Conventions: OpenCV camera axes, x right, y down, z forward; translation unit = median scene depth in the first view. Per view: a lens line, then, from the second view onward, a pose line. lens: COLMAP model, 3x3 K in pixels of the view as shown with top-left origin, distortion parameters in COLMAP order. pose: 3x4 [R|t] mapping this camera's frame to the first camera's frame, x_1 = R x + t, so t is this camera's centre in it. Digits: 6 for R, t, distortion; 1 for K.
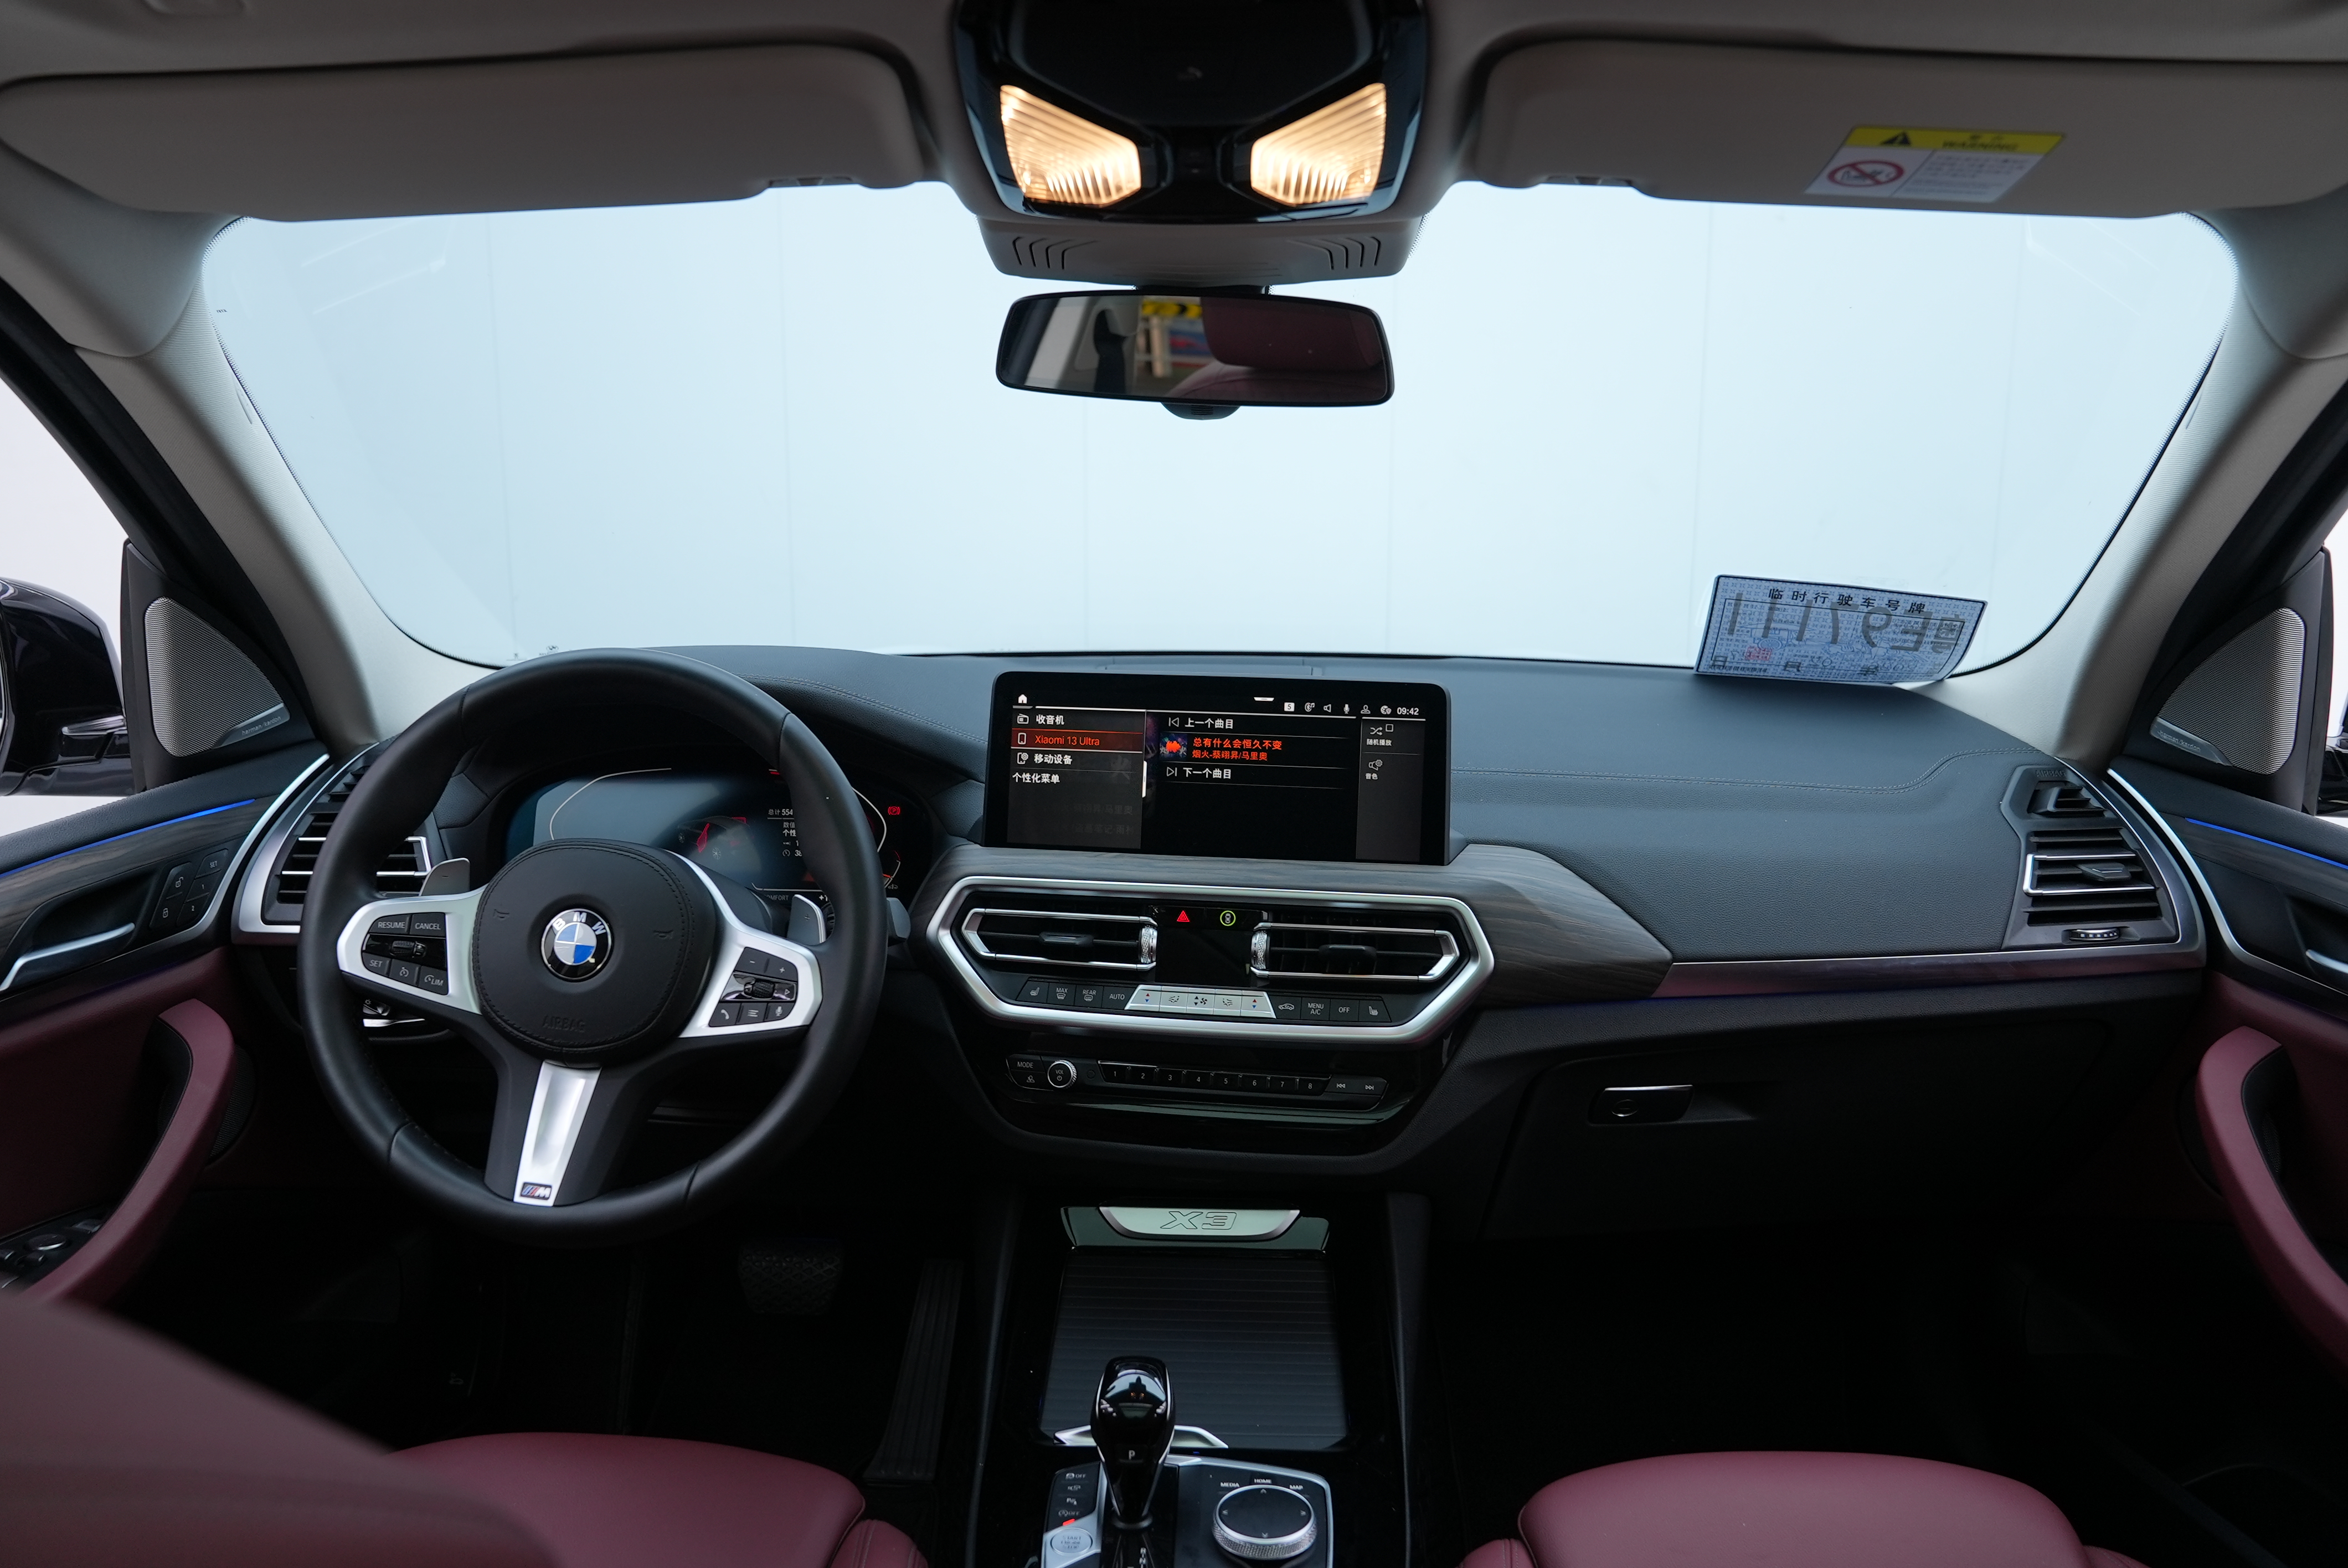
lens RADIAL K [[1580.4, 0, 1170.4], [0, 1580.4, 785.6], [0, 0, 1]] dist [-0.088611, 0.029537]
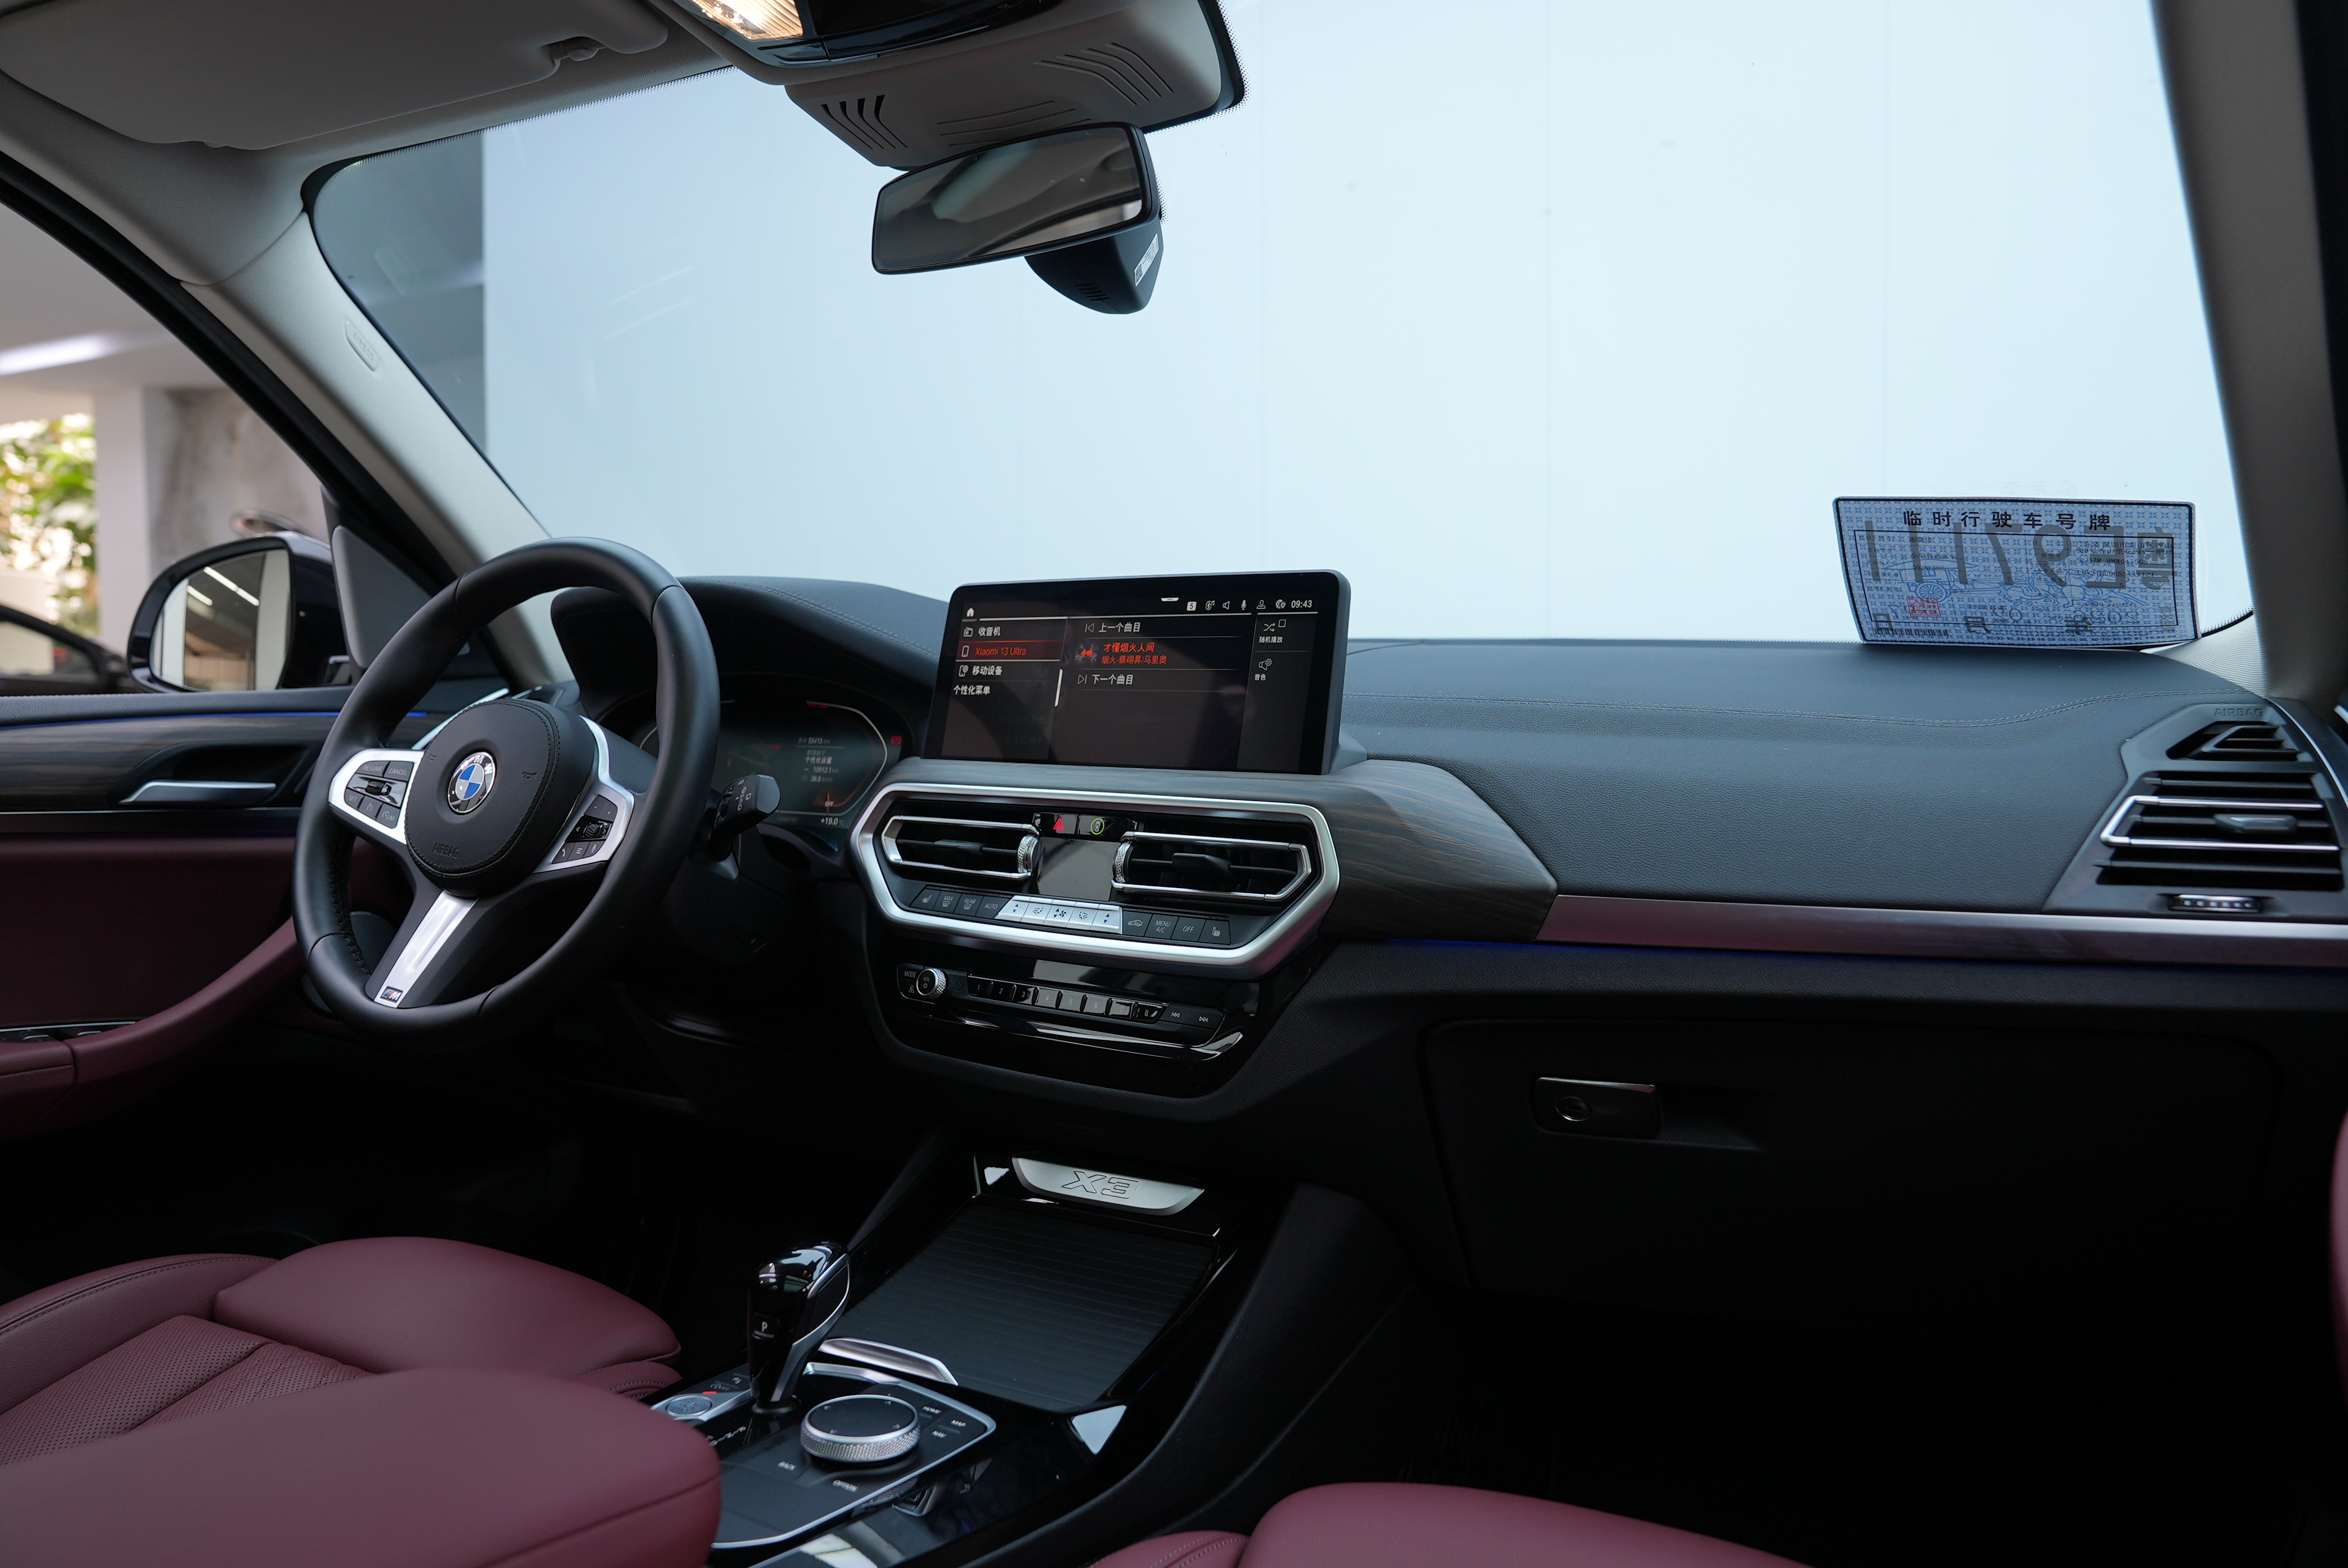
lens RADIAL K [[1580.4, 0, 1181.9], [0, 1580.4, 786.2], [0, 0, 1]] dist [-0.088611, 0.029537]
pose [[0.905517, 0.030615, -0.423203, 0.463344], [-0.087324, 0.989489, -0.115266, 0.160543], [0.415226, 0.141331, 0.898673, 0.188347]]
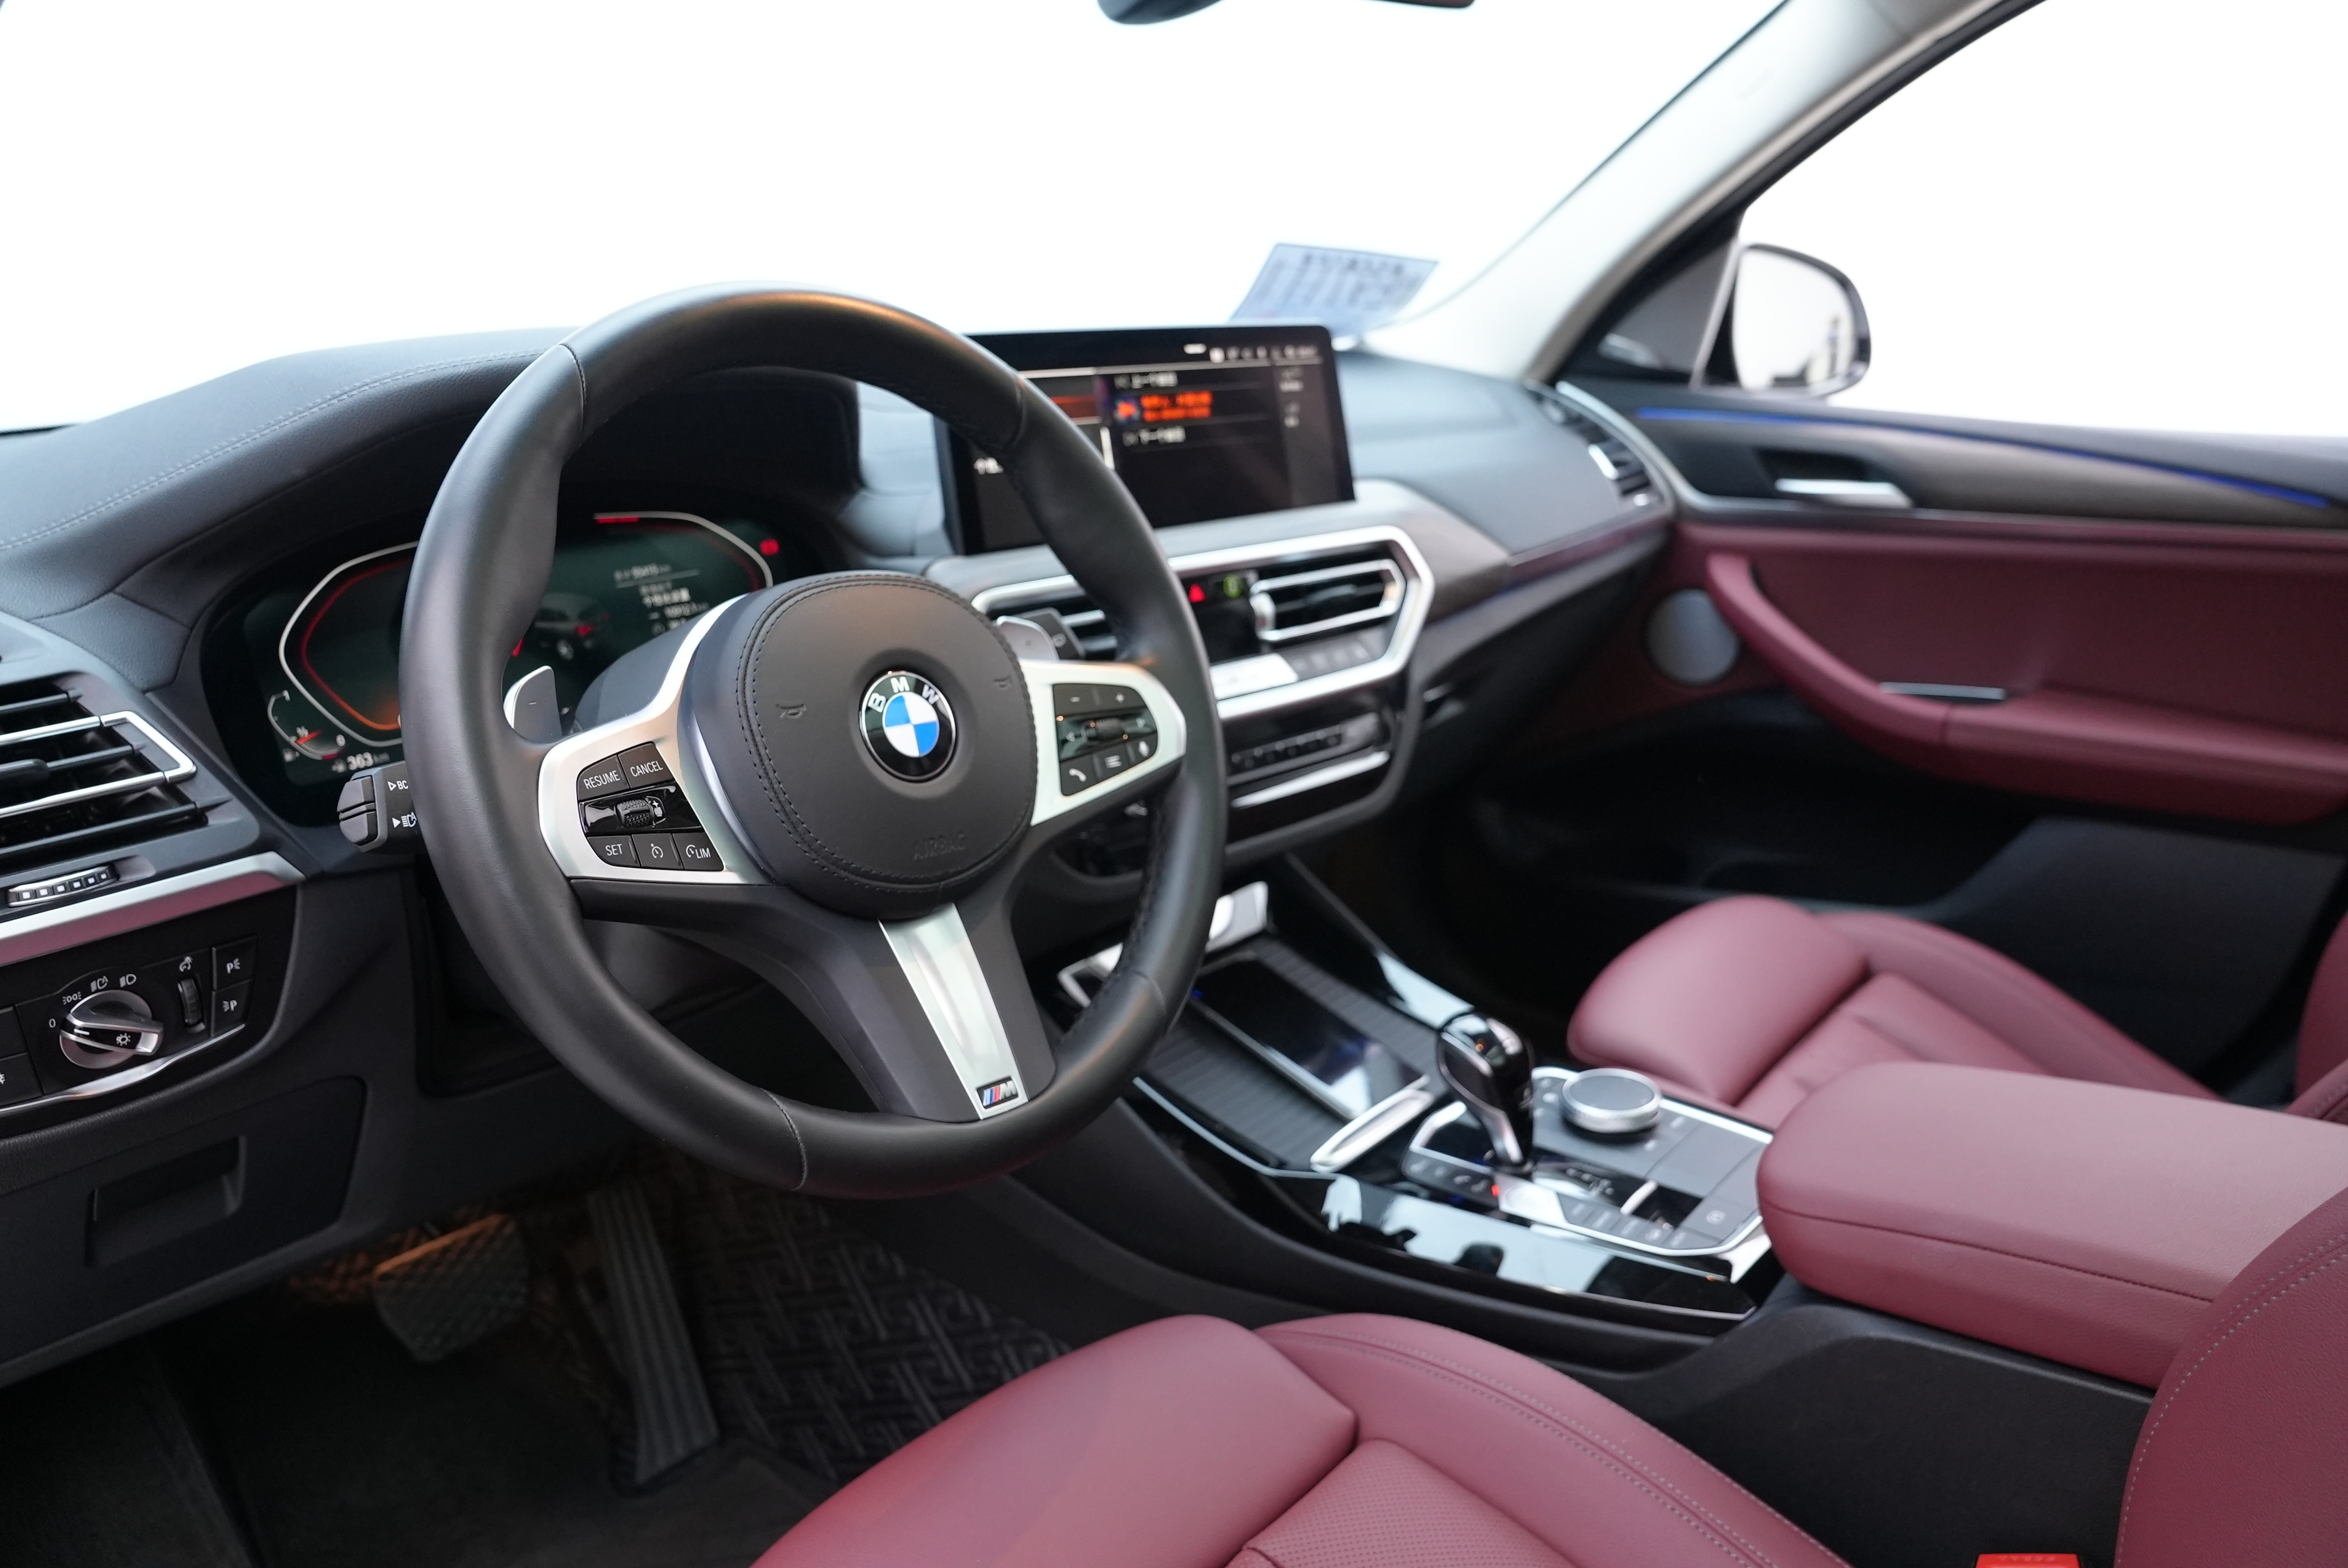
lens RADIAL K [[1580.4, 0, 1168.4], [0, 1580.4, 761.8], [0, 0, 1]] dist [-0.088611, 0.029537]
pose [[0.634012, -0.236202, 0.736368, -0.683358], [0.157453, 0.971695, 0.176120, 0.015127], [-0.757125, 0.004281, 0.653256, 0.419538]]
